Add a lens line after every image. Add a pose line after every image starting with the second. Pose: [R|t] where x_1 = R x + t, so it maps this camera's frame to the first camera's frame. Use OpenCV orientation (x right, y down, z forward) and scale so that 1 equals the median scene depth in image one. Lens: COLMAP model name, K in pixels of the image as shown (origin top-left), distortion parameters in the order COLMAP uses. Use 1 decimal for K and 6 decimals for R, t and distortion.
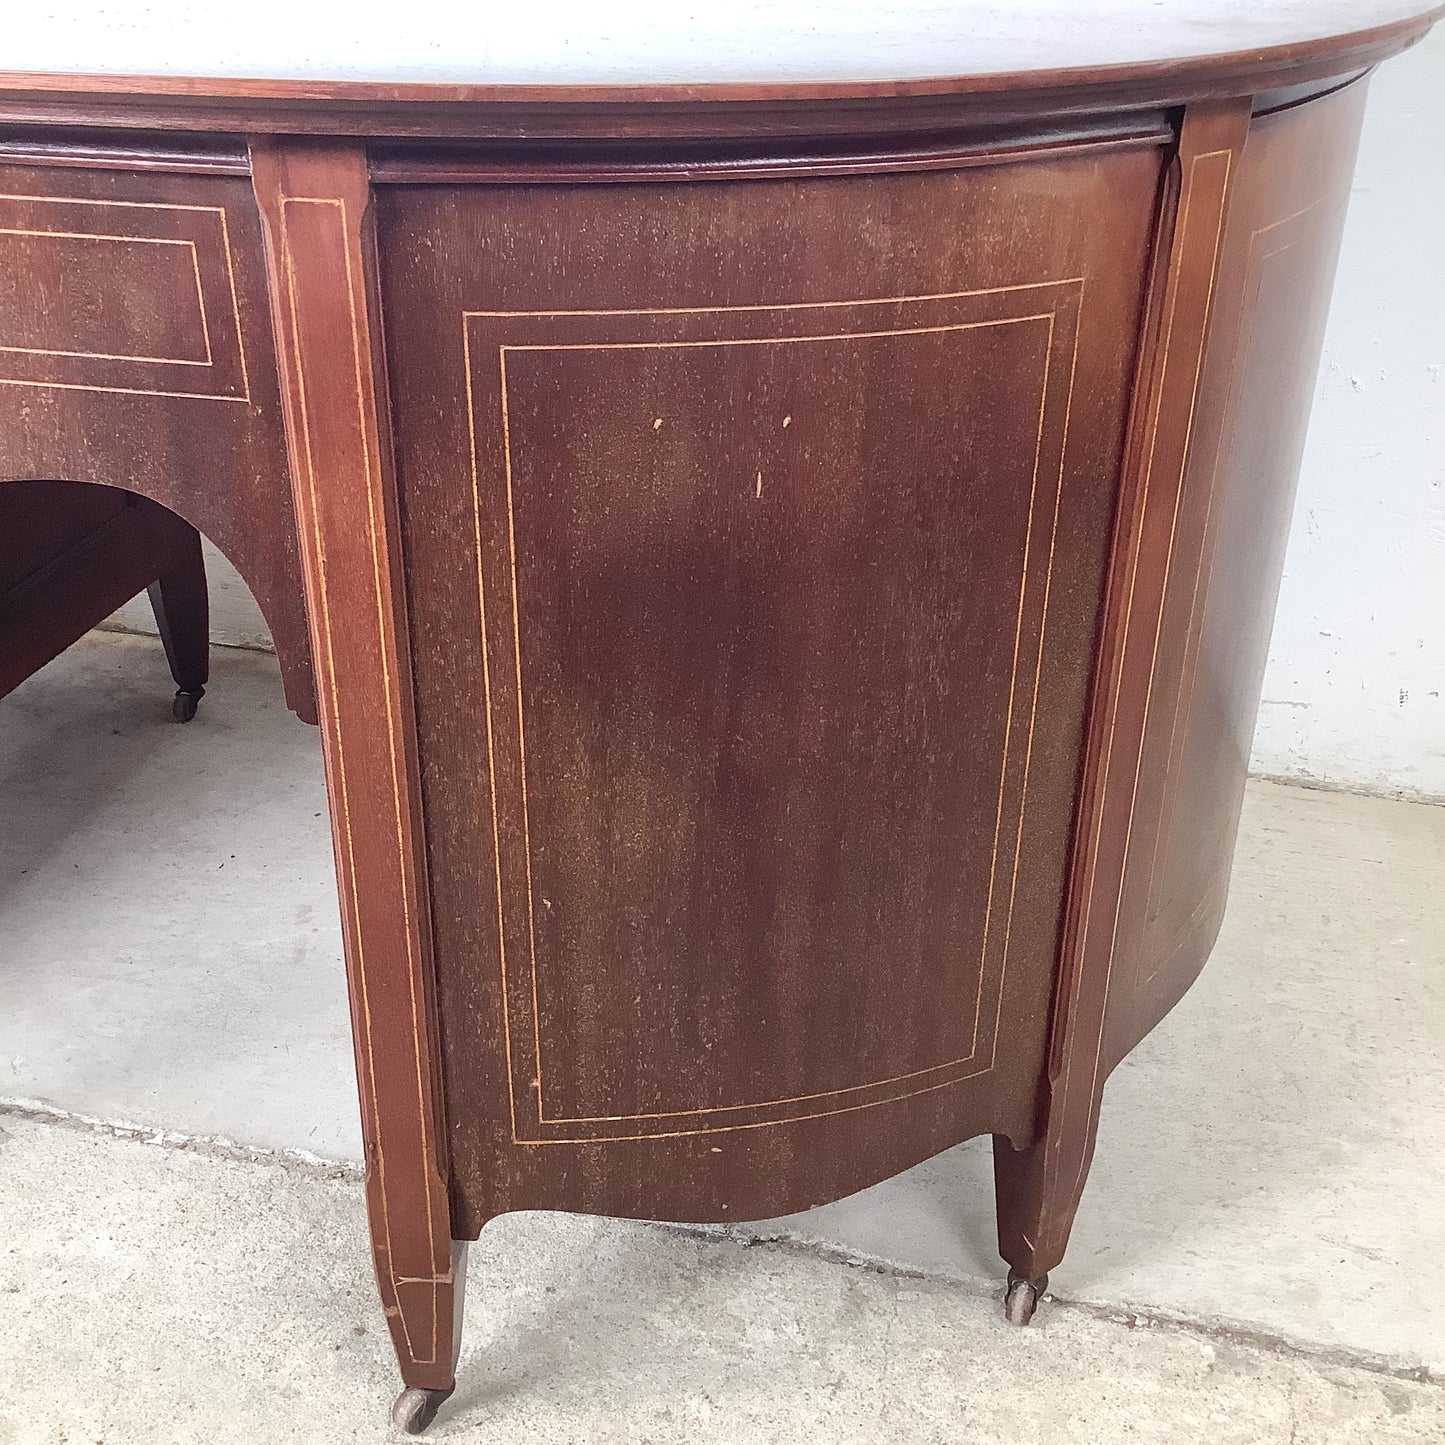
lens RADIAL K [[1779.7, 0, 733.6], [0, 1779.7, 733.2], [0, 0, 1]] dist [0.049620, 0.000000]
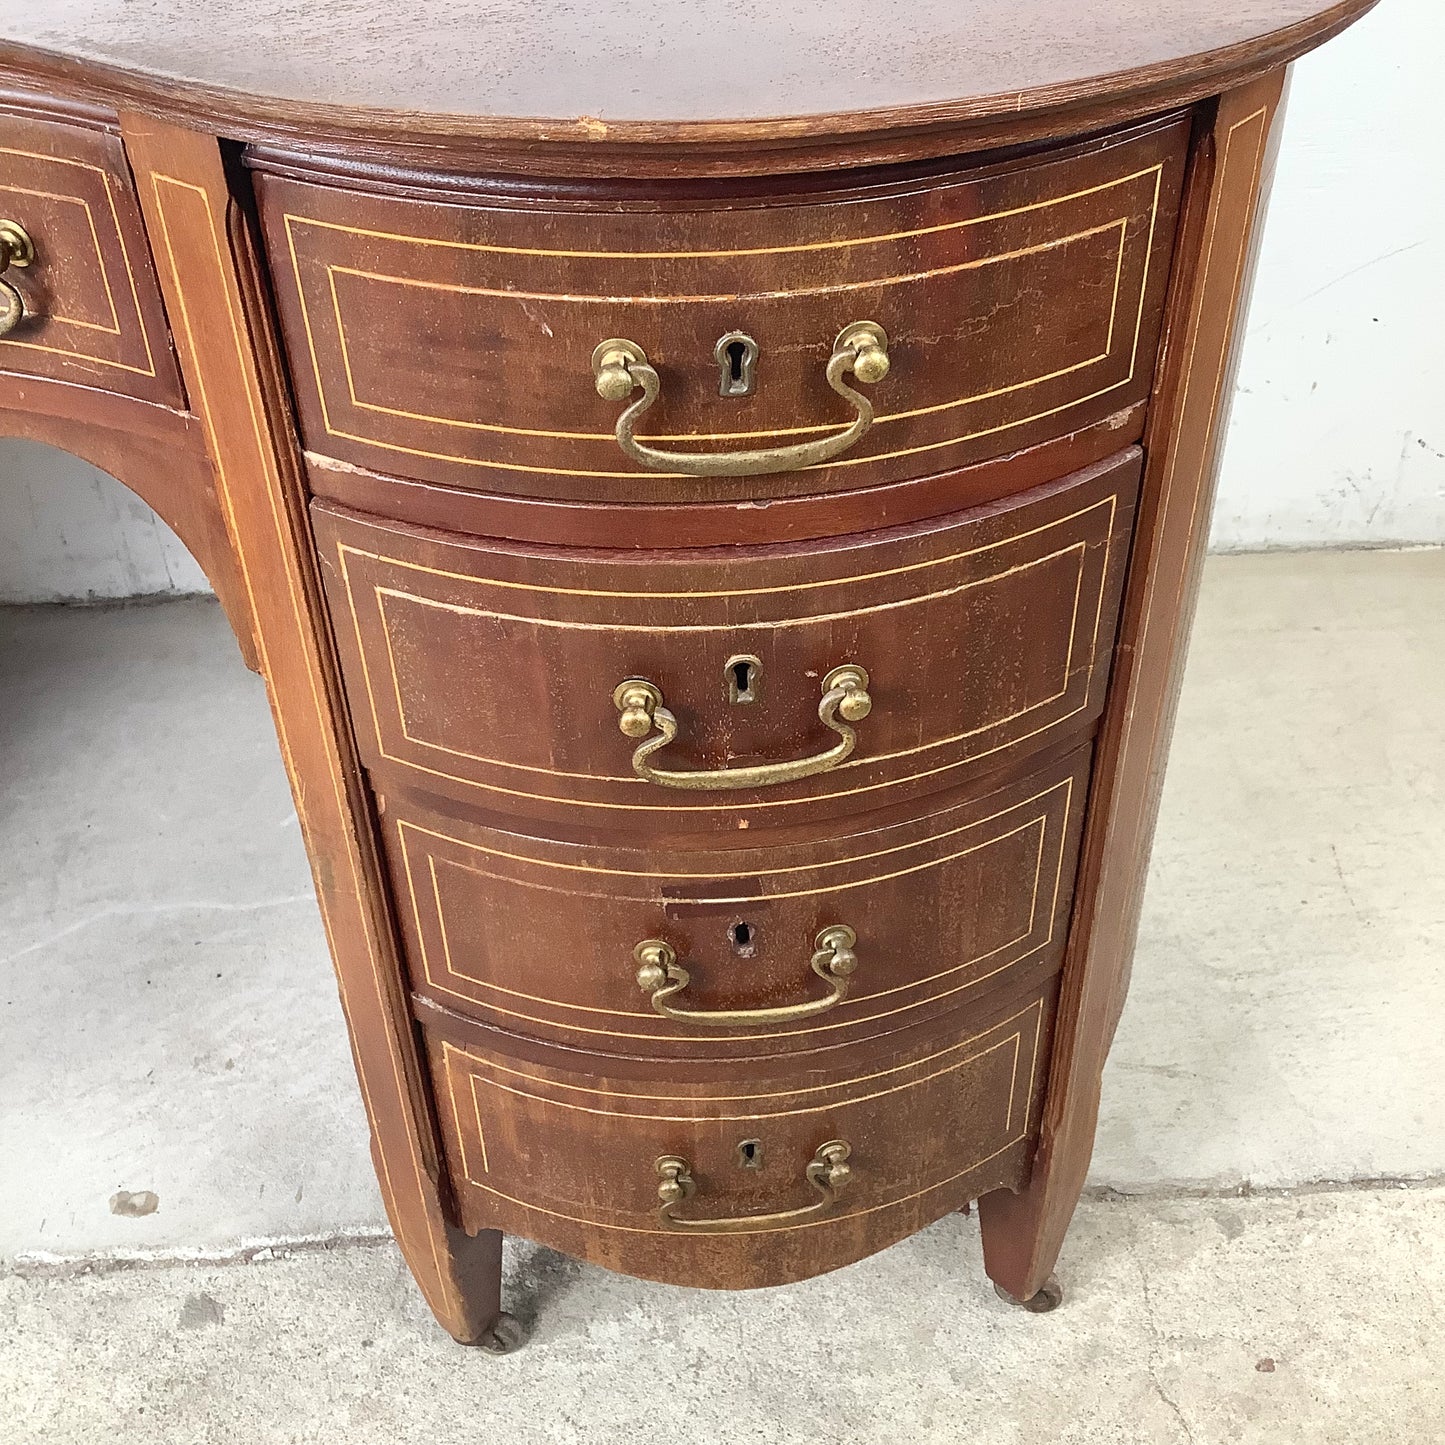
lens RADIAL K [[1779.7, 0, 712.0], [0, 1779.7, 729.8], [0, 0, 1]] dist [0.049620, 0.000000]
pose [[0.957889, -0.208732, 0.197177, -0.050497], [0.173000, 0.967606, 0.183873, -0.131059], [-0.229170, -0.142018, 0.962970, 0.129194]]
